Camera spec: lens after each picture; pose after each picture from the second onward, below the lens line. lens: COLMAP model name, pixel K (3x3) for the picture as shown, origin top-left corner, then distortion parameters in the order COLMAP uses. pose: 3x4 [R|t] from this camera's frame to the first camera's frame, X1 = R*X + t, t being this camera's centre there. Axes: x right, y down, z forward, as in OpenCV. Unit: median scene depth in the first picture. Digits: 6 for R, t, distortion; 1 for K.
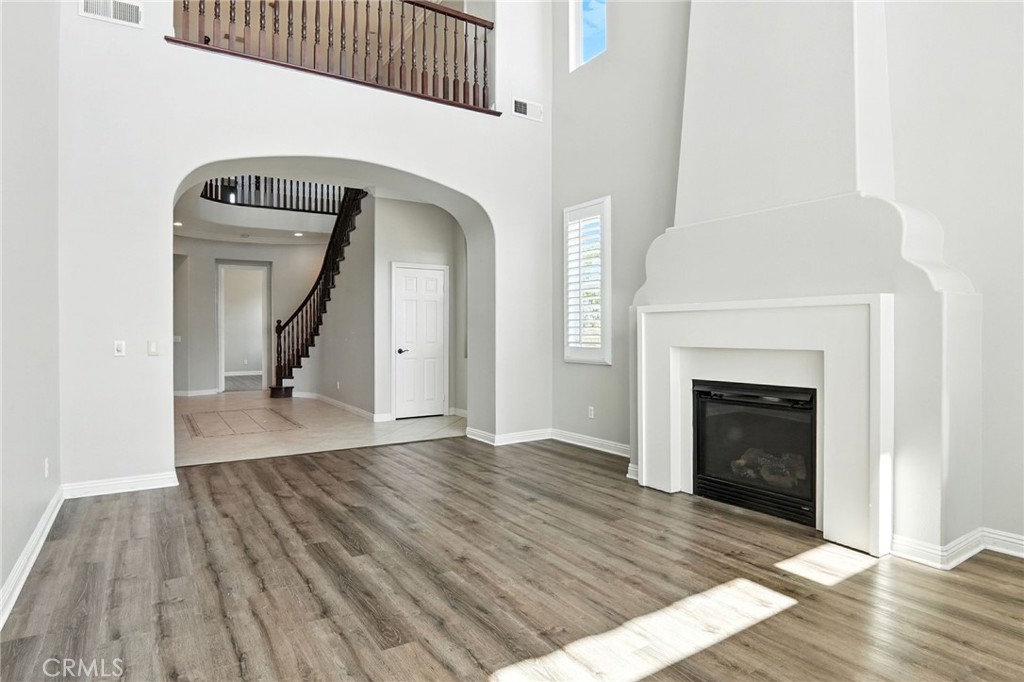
lens RADIAL K [[556.5, 0, 515.3], [0, 556.5, 335.2], [0, 0, 1]] dist [-0.015502, 0.003442]
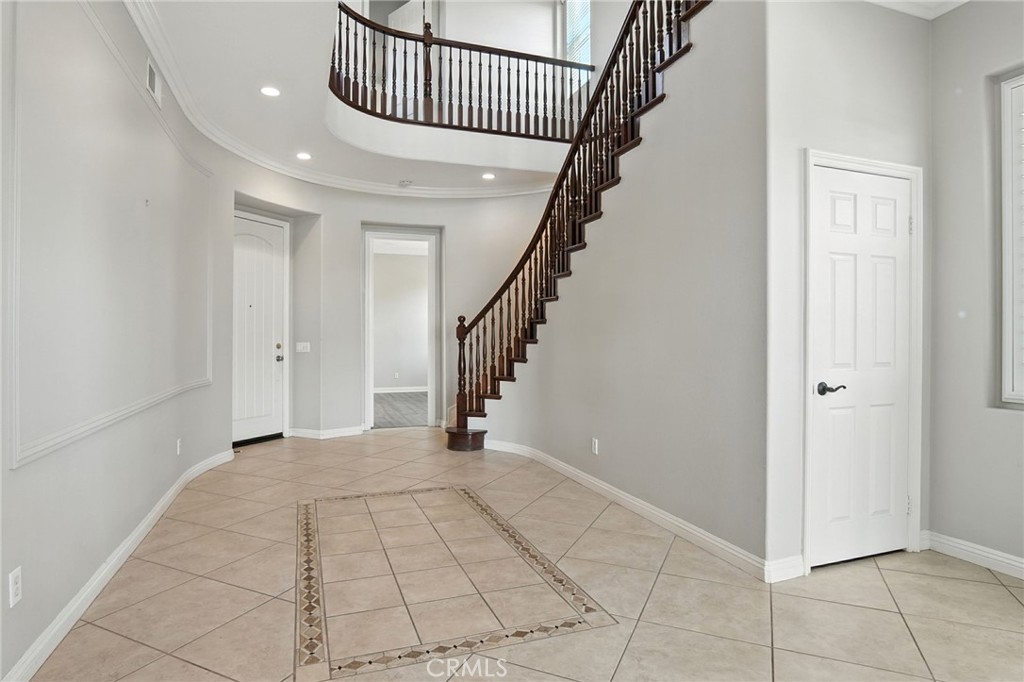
lens RADIAL K [[556.5, 0, 515.0], [0, 556.5, 339.7], [0, 0, 1]] dist [-0.015502, 0.003442]
pose [[0.976258, 0.003061, -0.216590, -0.244780], [-0.003104, 0.999995, 0.000141, -0.002727], [0.216589, 0.000535, 0.976263, 0.439897]]
